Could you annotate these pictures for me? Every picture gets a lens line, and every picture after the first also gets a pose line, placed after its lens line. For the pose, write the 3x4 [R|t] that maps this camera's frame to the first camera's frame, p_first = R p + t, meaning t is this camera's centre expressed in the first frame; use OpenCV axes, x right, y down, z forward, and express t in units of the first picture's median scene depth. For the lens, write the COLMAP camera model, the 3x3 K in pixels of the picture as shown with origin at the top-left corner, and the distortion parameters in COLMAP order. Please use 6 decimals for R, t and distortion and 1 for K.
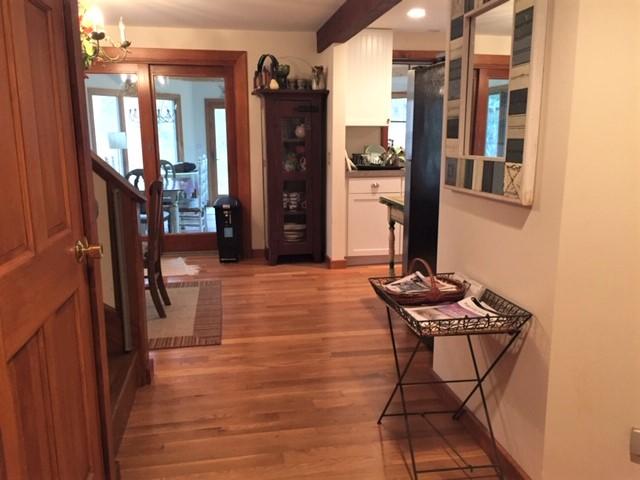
lens RADIAL K [[542.2, 0, 320.0], [0, 542.2, 242.7], [0, 0, 1]] dist [0.033320, -0.028825]
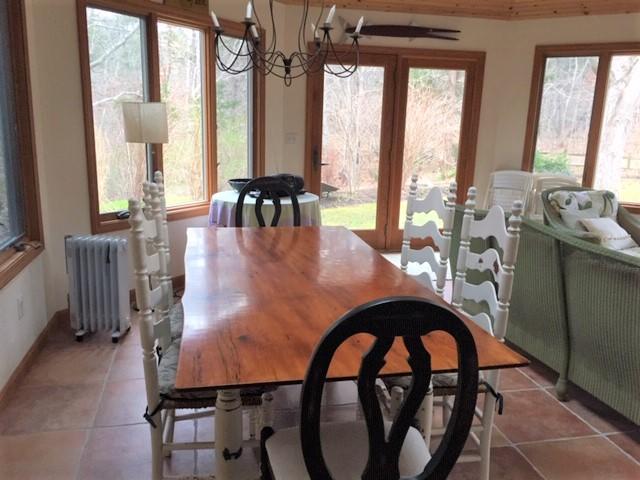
lens RADIAL K [[542.2, 0, 316.6], [0, 542.2, 240.0], [0, 0, 1]] dist [0.033320, -0.028825]
pose [[0.999110, 0.024345, 0.034438, -0.395588], [-0.025044, 0.999486, 0.020016, -0.170396], [-0.033933, -0.020861, 0.999206, 0.906703]]
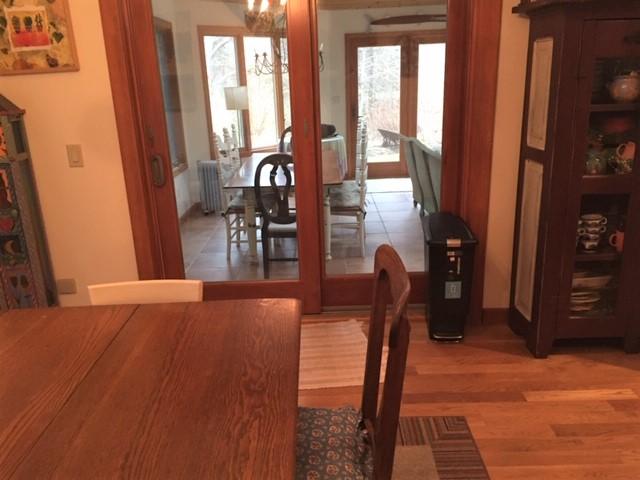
lens RADIAL K [[542.2, 0, 320.2], [0, 542.2, 238.6], [0, 0, 1]] dist [0.033320, -0.028825]
pose [[0.981955, 0.018971, -0.188159, -0.181948], [0.000014, 0.994948, 0.100389, -0.111311], [0.189113, -0.098580, 0.976995, 0.436351]]
